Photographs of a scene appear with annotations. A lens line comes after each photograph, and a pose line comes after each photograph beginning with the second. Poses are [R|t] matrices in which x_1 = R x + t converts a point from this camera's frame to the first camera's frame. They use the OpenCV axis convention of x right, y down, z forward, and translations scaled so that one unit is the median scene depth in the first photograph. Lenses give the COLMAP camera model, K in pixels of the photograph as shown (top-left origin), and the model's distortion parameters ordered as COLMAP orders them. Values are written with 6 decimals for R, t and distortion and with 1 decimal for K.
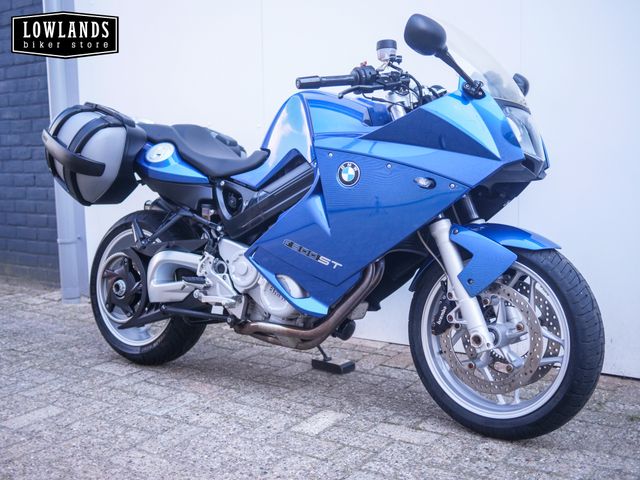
lens RADIAL K [[735.4, 0, 321.3], [0, 735.4, 238.3], [0, 0, 1]] dist [-0.006138, 0.000000]
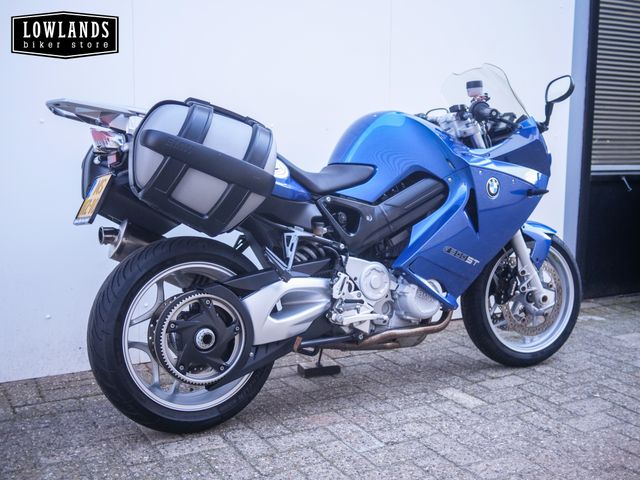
lens RADIAL K [[735.4, 0, 318.1], [0, 735.4, 243.6], [0, 0, 1]] dist [-0.006138, 0.000000]
pose [[0.421026, -0.095428, 0.902015, -1.048961], [0.082364, 0.994364, 0.066754, -0.086106], [-0.903301, 0.046188, 0.426513, 0.634847]]
